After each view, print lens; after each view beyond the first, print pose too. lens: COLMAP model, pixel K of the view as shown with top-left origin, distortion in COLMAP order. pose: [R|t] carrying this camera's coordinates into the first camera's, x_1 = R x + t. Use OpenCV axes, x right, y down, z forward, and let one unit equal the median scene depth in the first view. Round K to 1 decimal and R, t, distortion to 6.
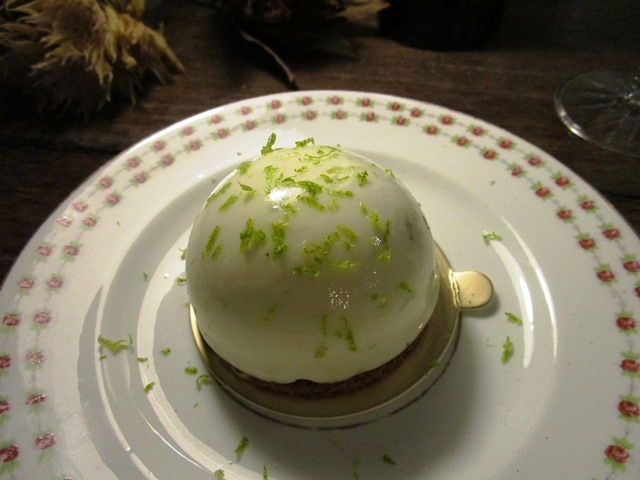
lens RADIAL K [[451.8, 0, 320.0], [0, 451.8, 240.0], [0, 0, 1]] dist [-0.033834, 0.003369]
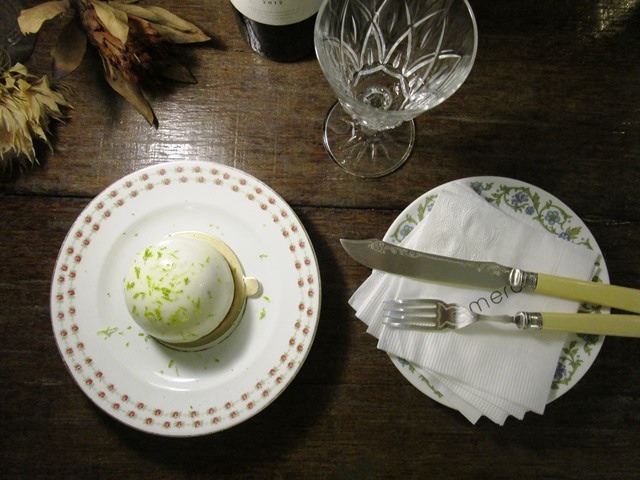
lens RADIAL K [[451.8, 0, 320.0], [0, 451.8, 240.0], [0, 0, 1]] dist [-0.033834, 0.003369]
pose [[0.990506, -0.129862, 0.045087, 0.565795], [0.081853, 0.820667, 0.565513, -1.271454], [-0.110440, -0.556454, 0.823506, -0.767792]]
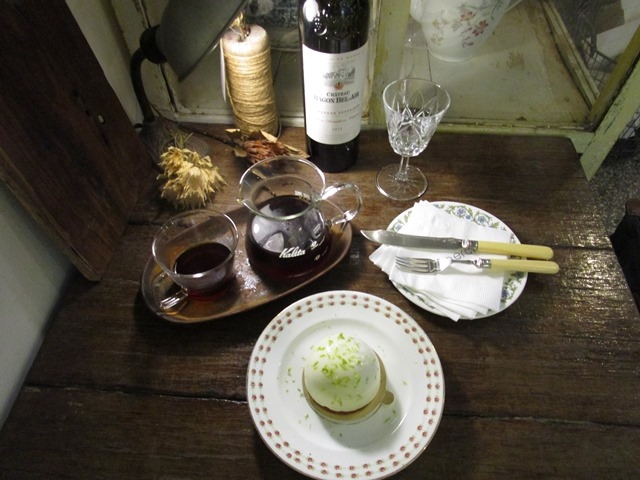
lens RADIAL K [[451.8, 0, 320.0], [0, 451.8, 240.0], [0, 0, 1]] dist [-0.033834, 0.003369]
pose [[0.926352, 0.316957, -0.203493, 0.171732], [-0.299341, 0.947429, 0.113021, -1.052614], [0.228618, -0.043784, 0.972531, -1.934476]]
